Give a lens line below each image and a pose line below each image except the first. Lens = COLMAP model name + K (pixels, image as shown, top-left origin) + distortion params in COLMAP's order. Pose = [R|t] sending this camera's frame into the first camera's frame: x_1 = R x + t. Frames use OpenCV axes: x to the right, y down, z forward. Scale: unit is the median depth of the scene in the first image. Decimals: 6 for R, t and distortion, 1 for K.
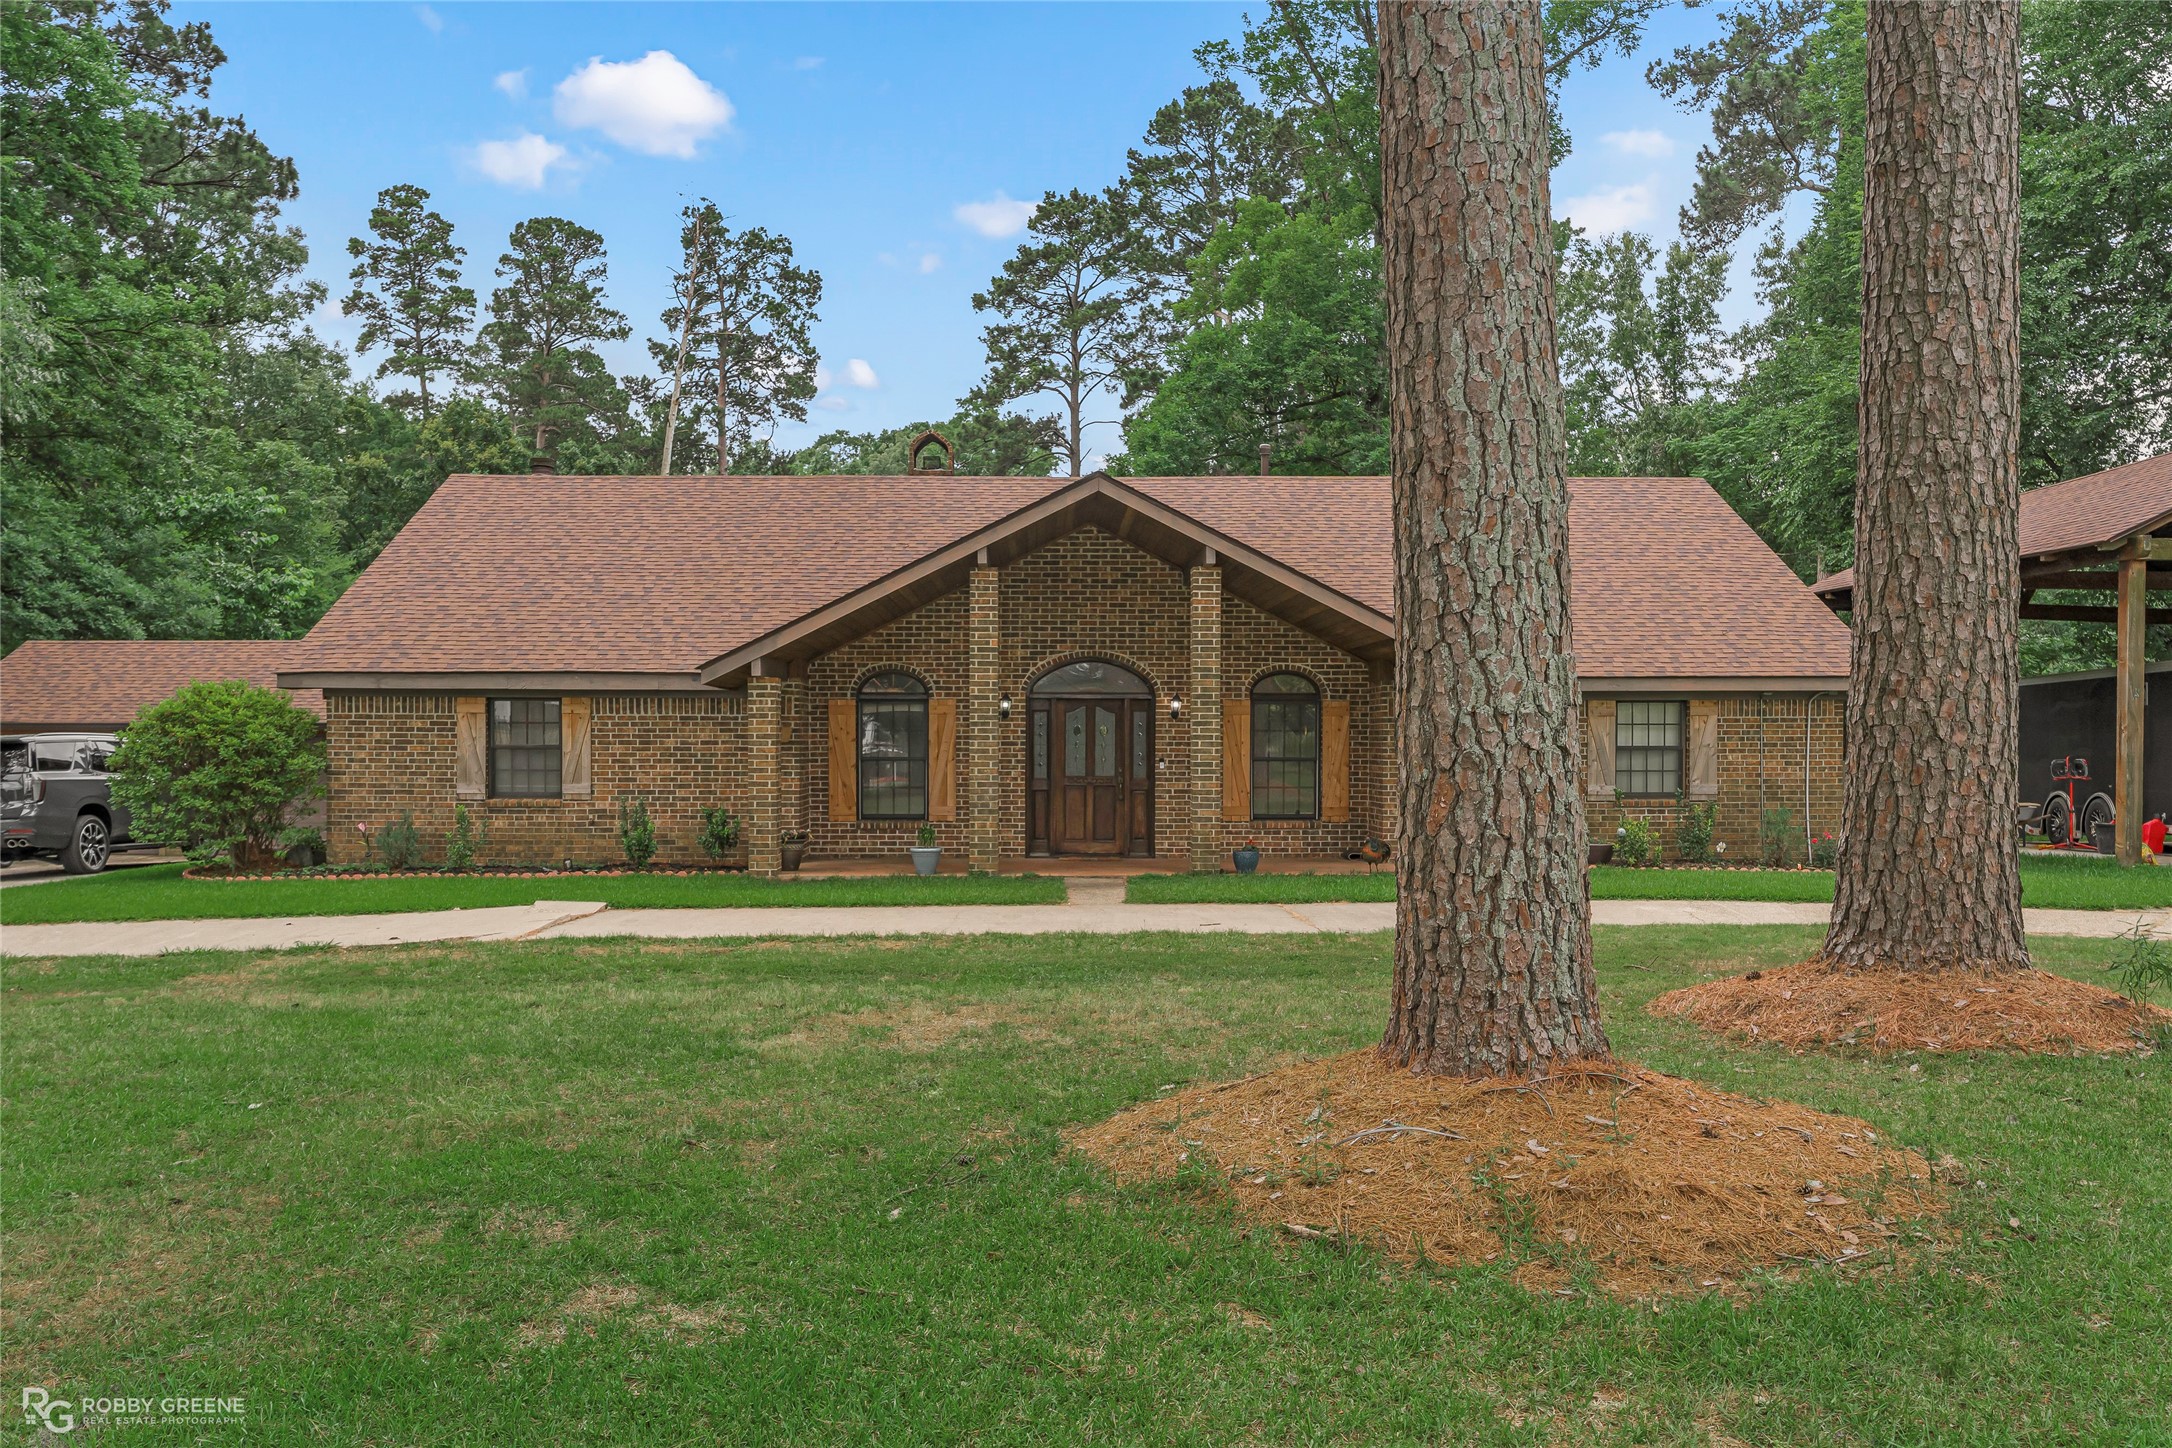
lens RADIAL K [[1875.9, 0, 1086.3], [0, 1875.9, 735.9], [0, 0, 1]] dist [0.015032, 0.004204]
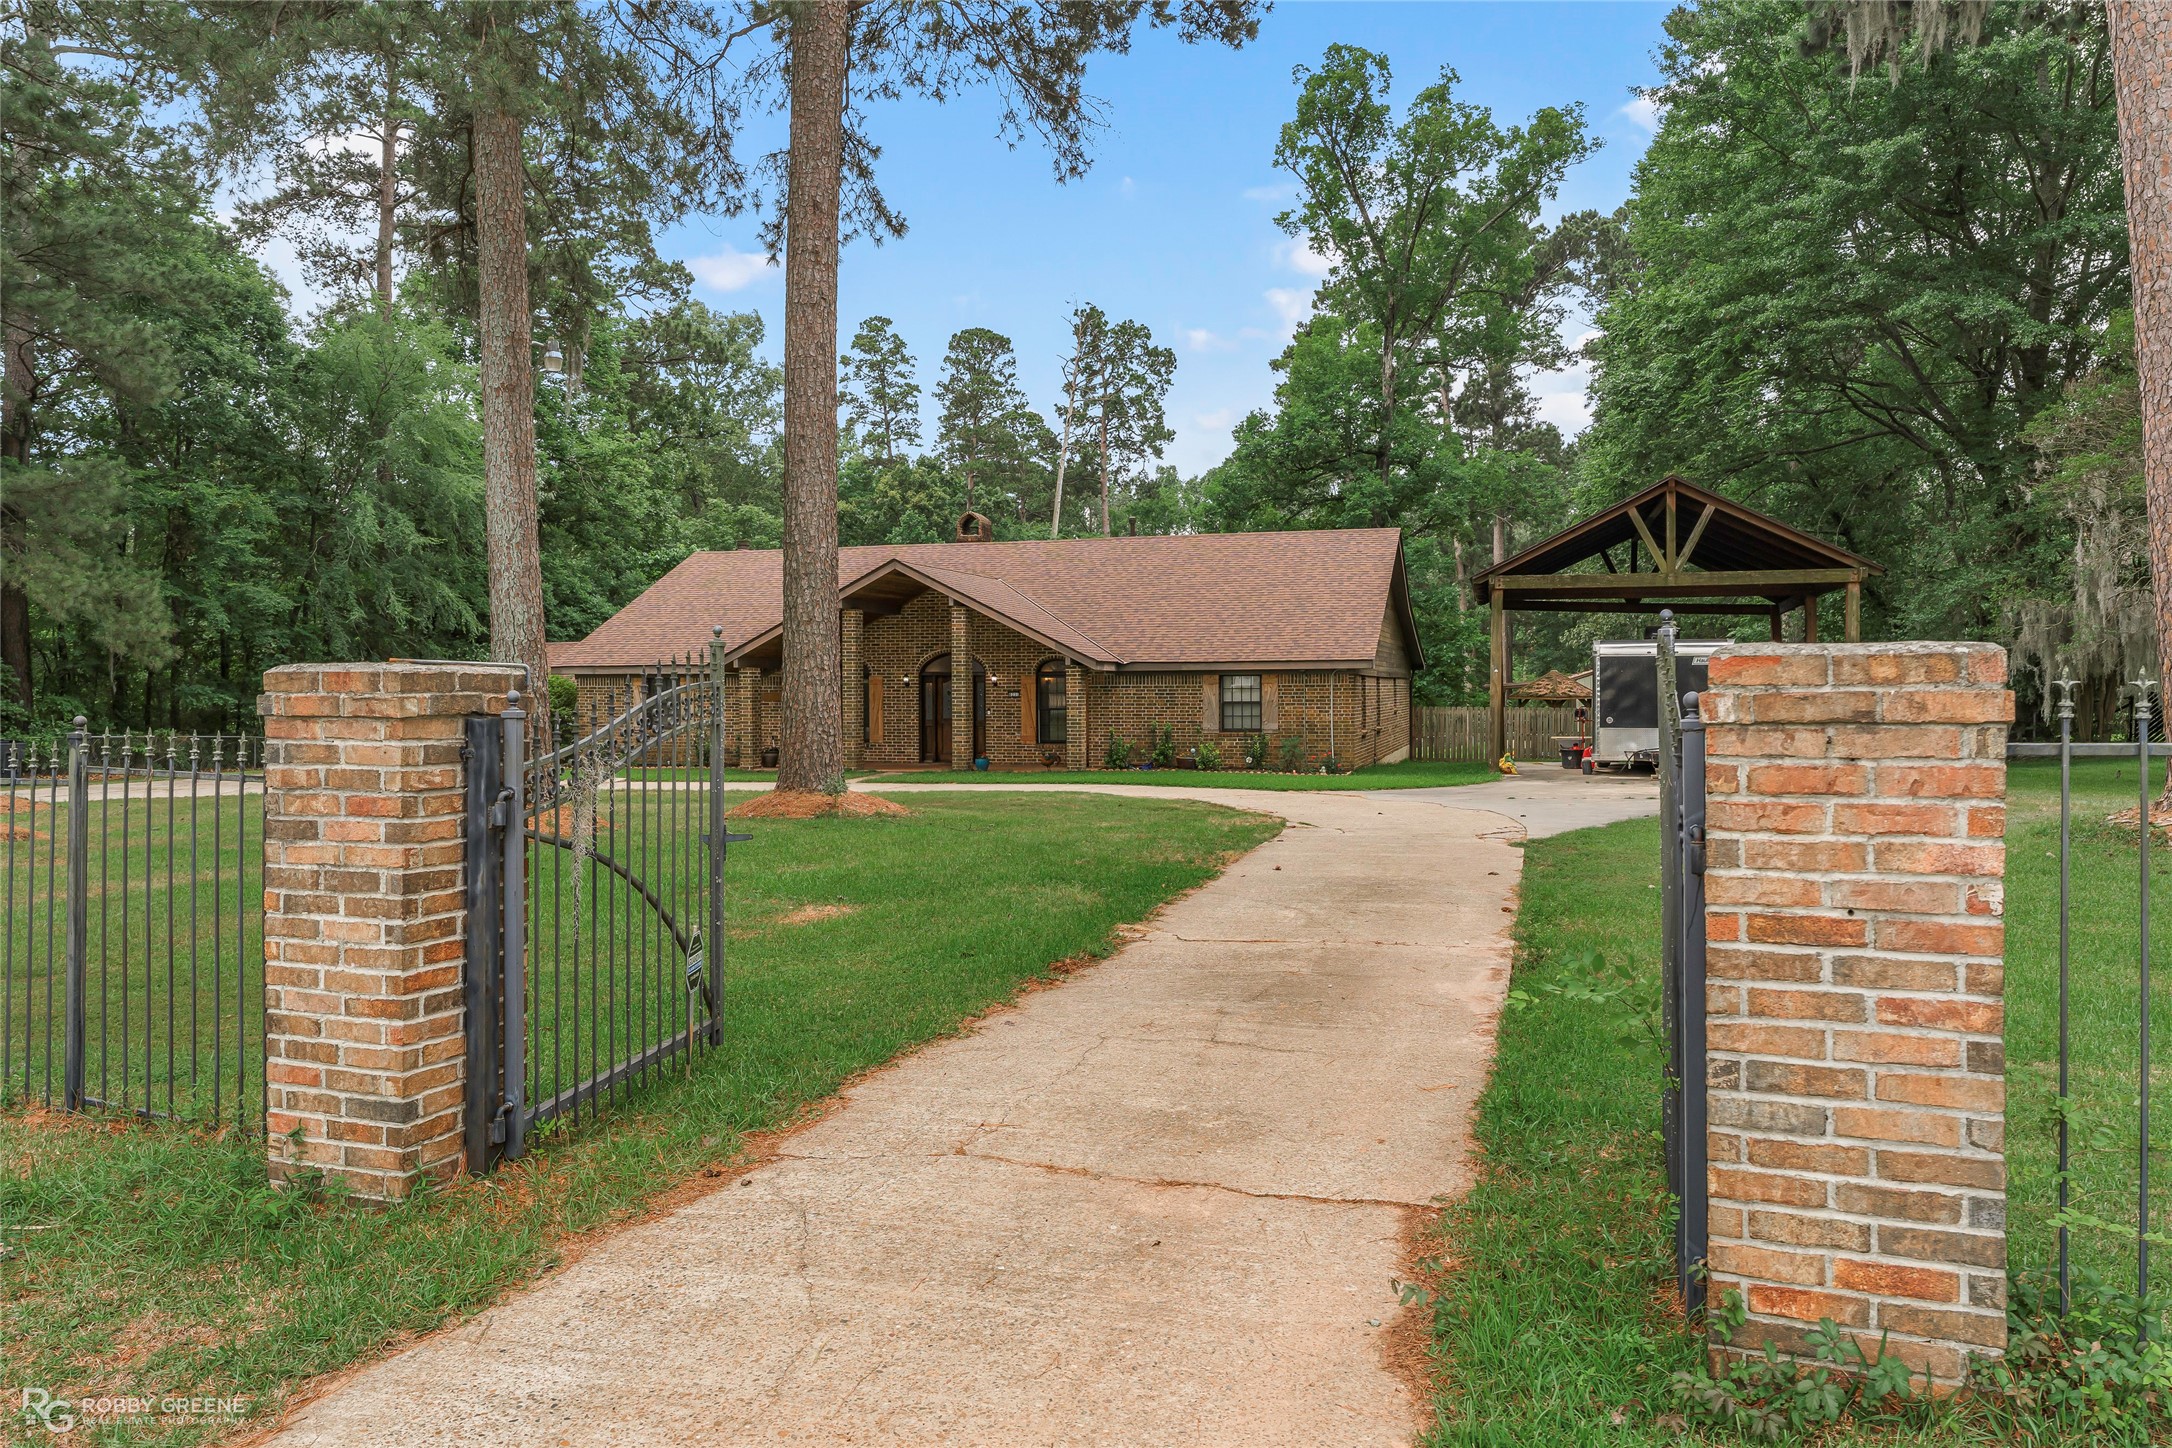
lens RADIAL K [[1504.9, 0, 1085.5], [0, 1504.9, 712.1], [0, 0, 1]] dist [-0.008153, -0.000377]
pose [[0.956767, 0.000188, -0.290855, 0.138414], [0.005431, 0.999814, 0.018511, -0.002742], [0.290804, -0.019290, 0.956588, -0.088498]]
